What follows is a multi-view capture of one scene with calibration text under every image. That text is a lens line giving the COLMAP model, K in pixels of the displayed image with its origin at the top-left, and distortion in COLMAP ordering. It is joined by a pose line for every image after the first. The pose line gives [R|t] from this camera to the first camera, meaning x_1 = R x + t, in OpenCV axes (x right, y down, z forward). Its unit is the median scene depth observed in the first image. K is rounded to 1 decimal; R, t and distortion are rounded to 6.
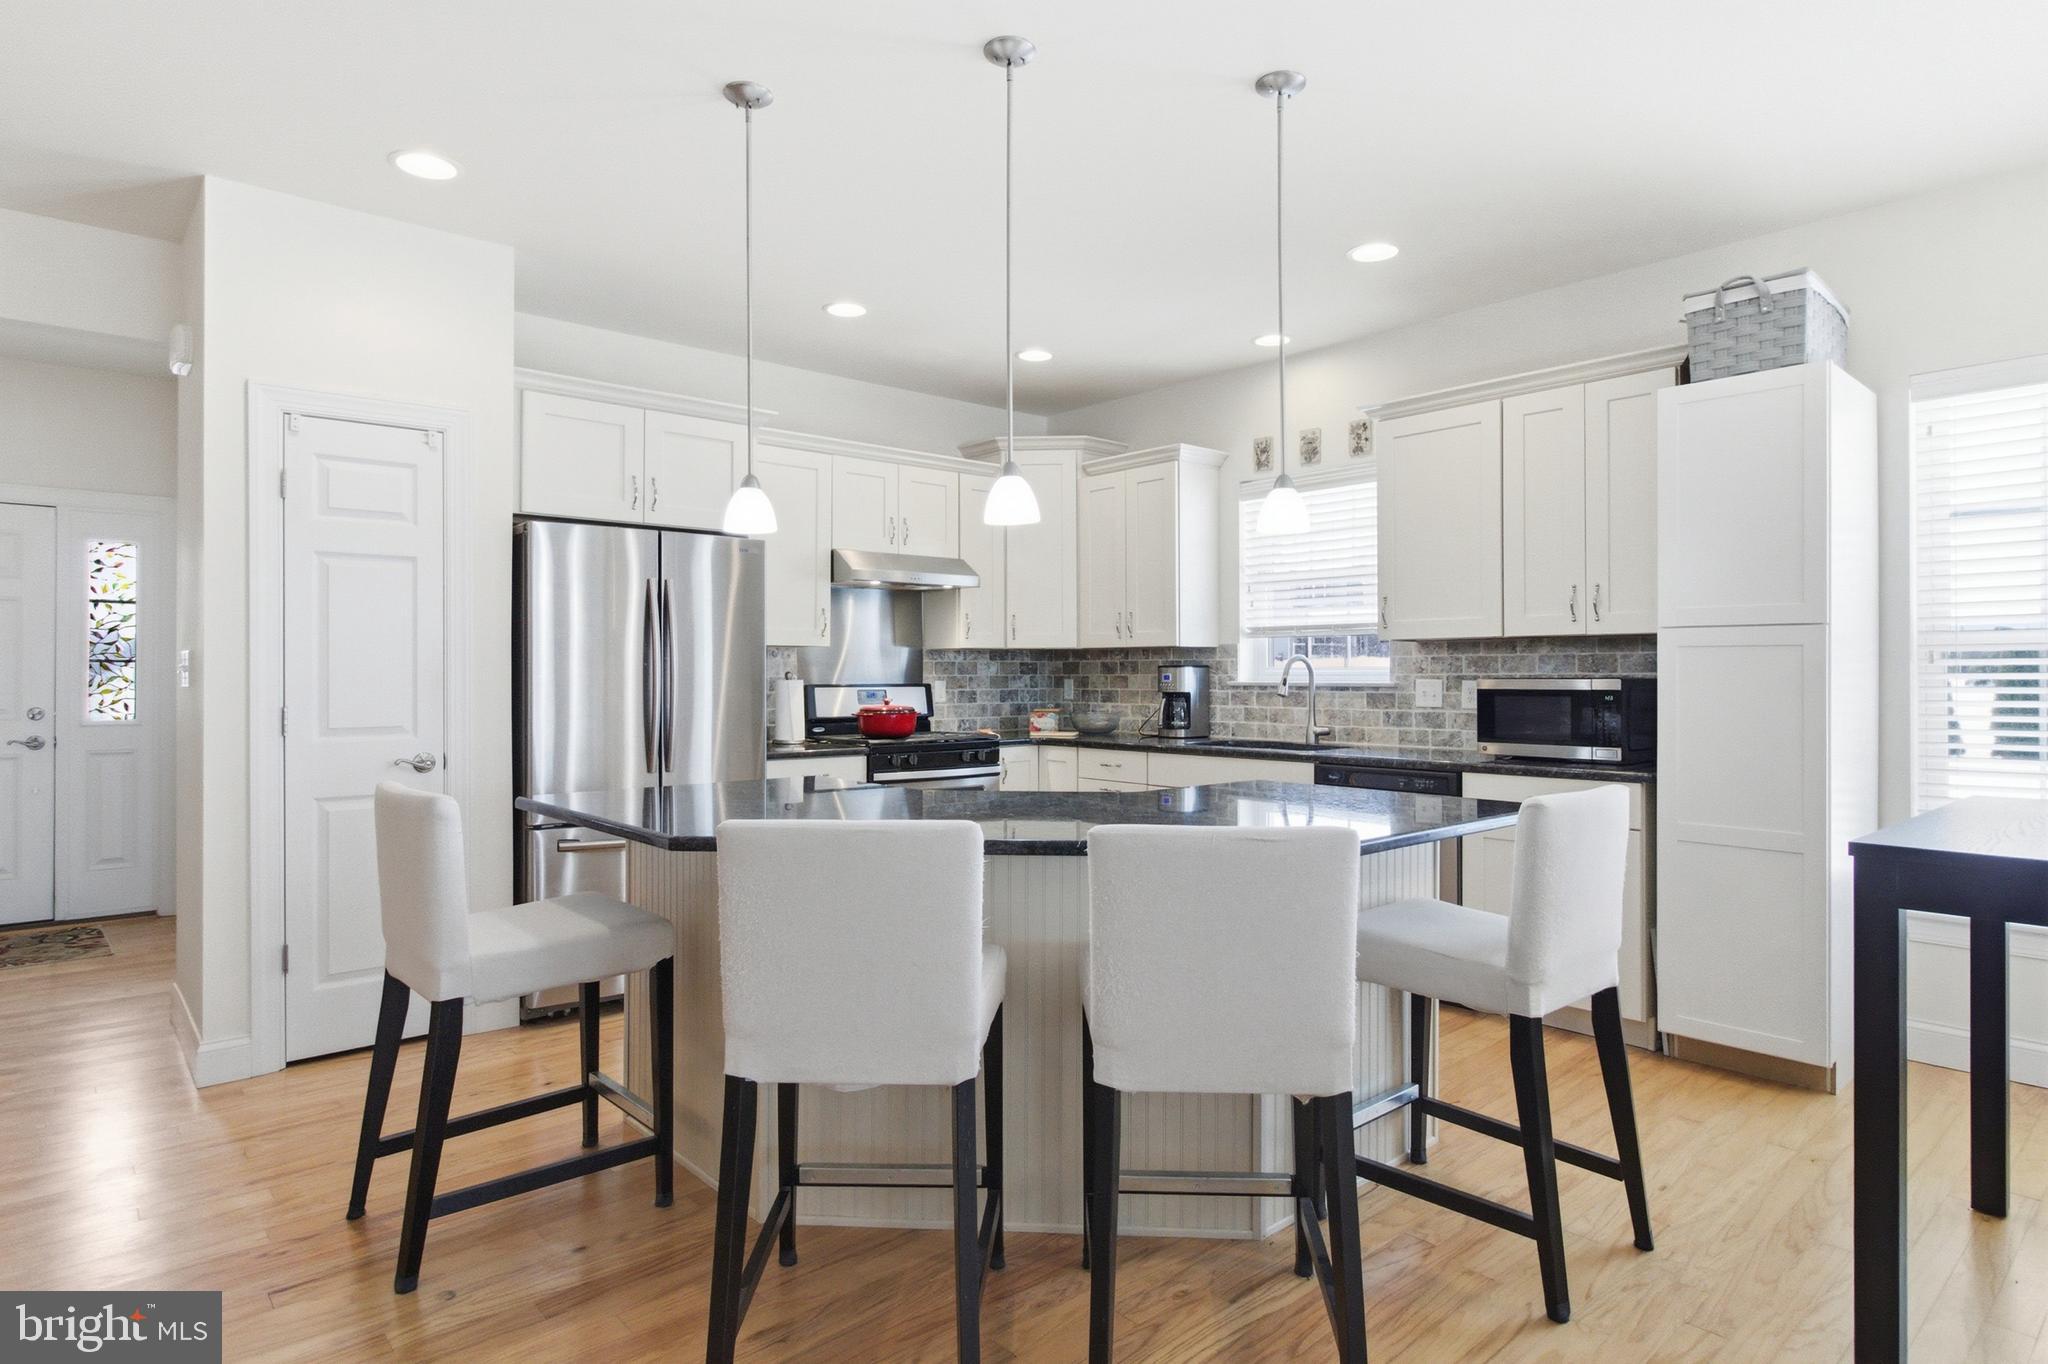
lens RADIAL K [[1105.1, 0, 1018.8], [0, 1105.1, 673.1], [0, 0, 1]] dist [-0.000793, 0.000327]
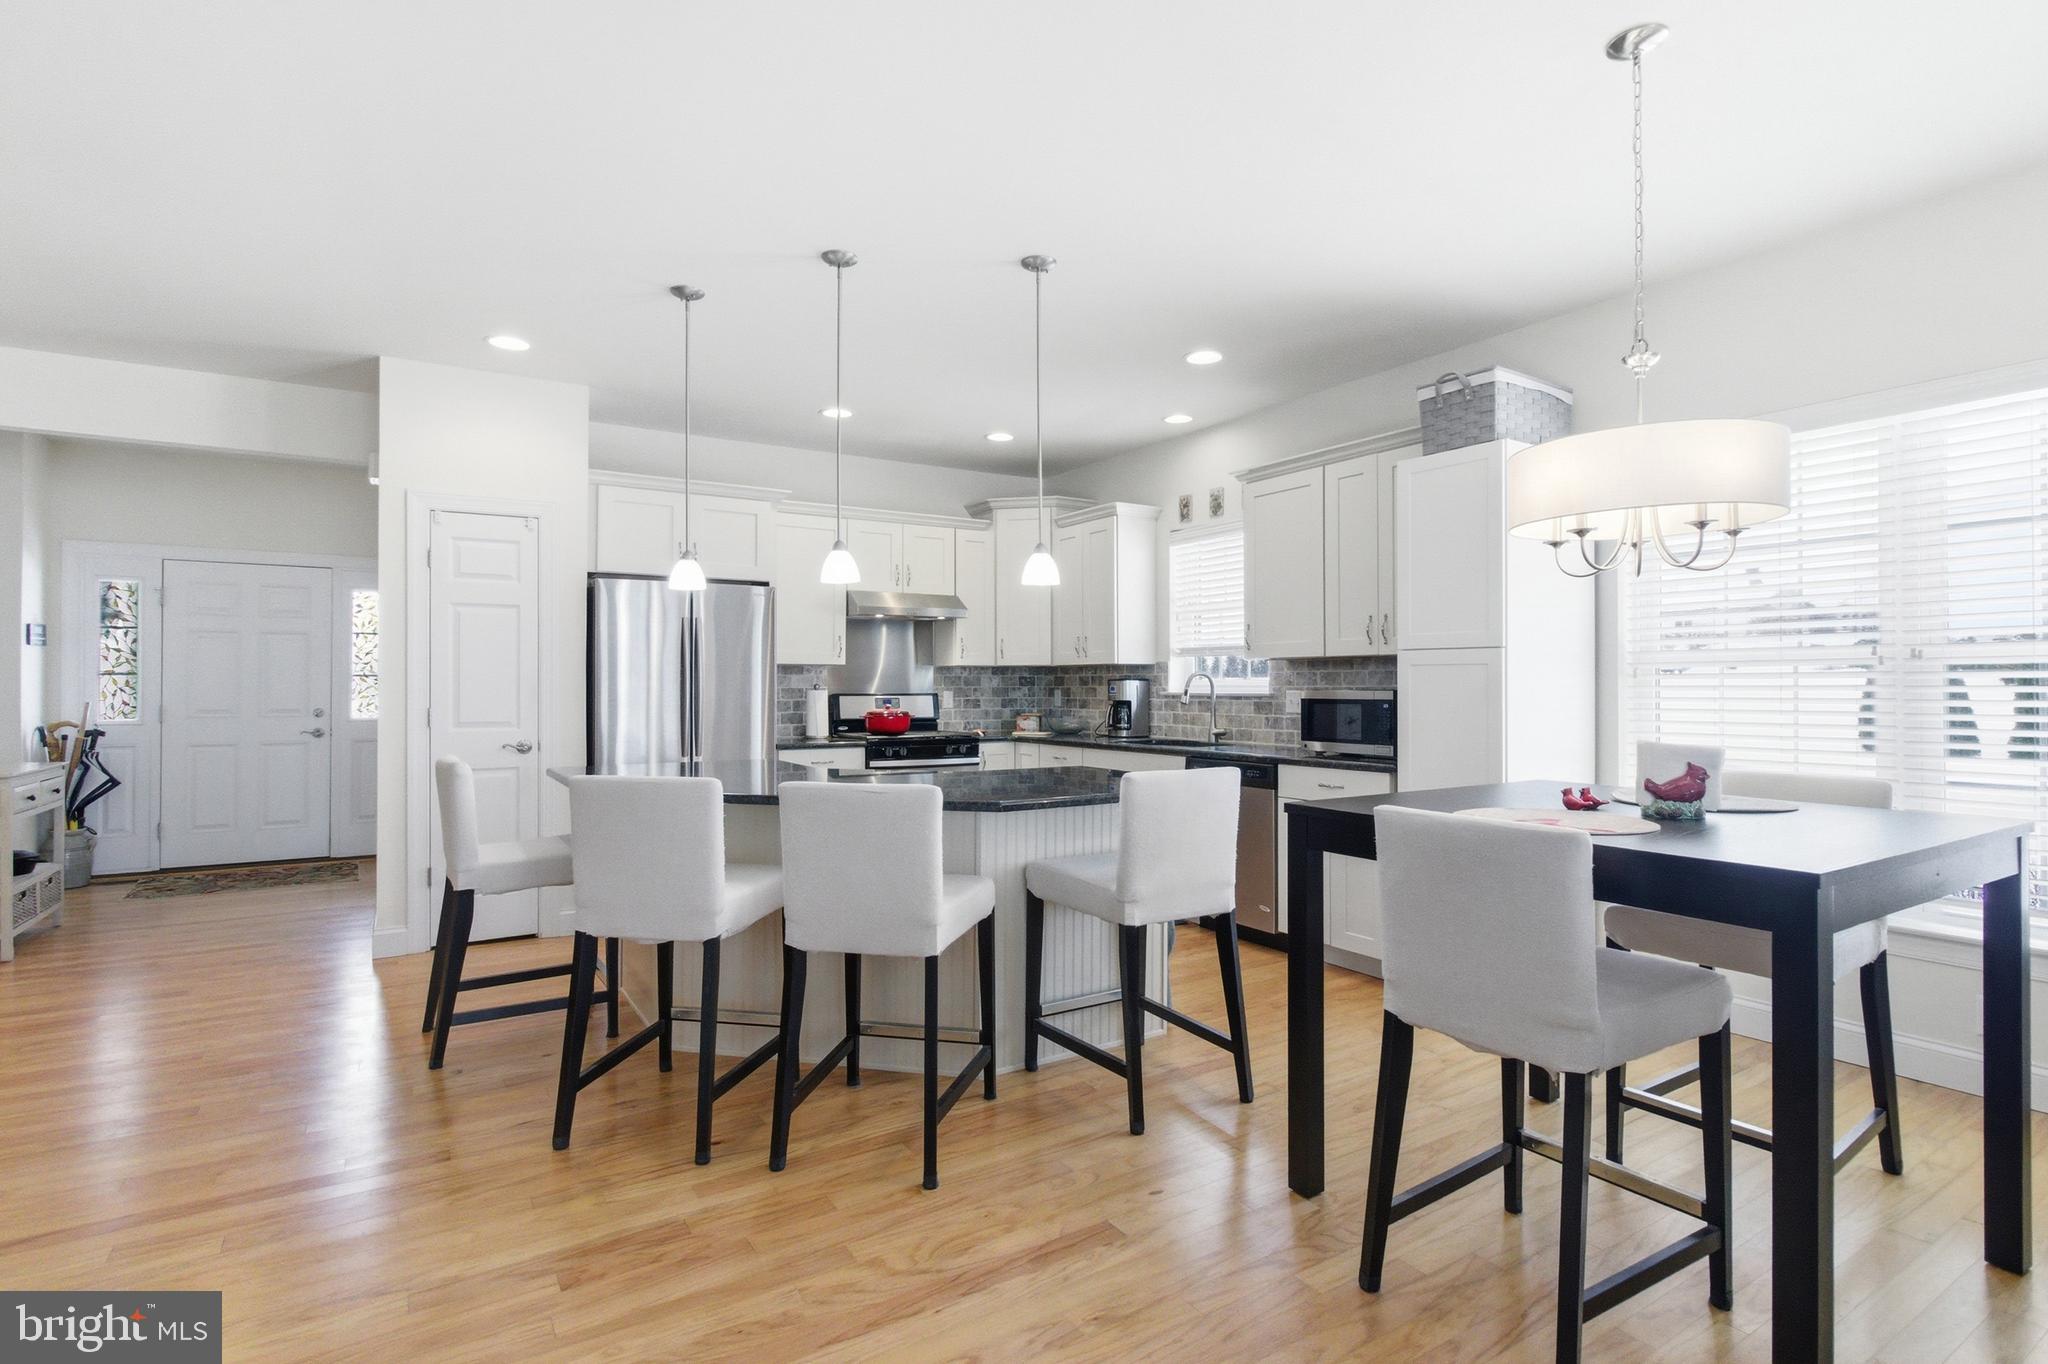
lens RADIAL K [[981.5, 0, 1016.0], [0, 981.5, 681.7], [0, 0, 1]] dist [0.002404, 0.000281]
pose [[0.987025, 0.000624, -0.160565, 0.213956], [-0.001022, 0.999997, -0.002401, -0.001210], [0.160563, 0.002534, 0.987022, -0.117525]]
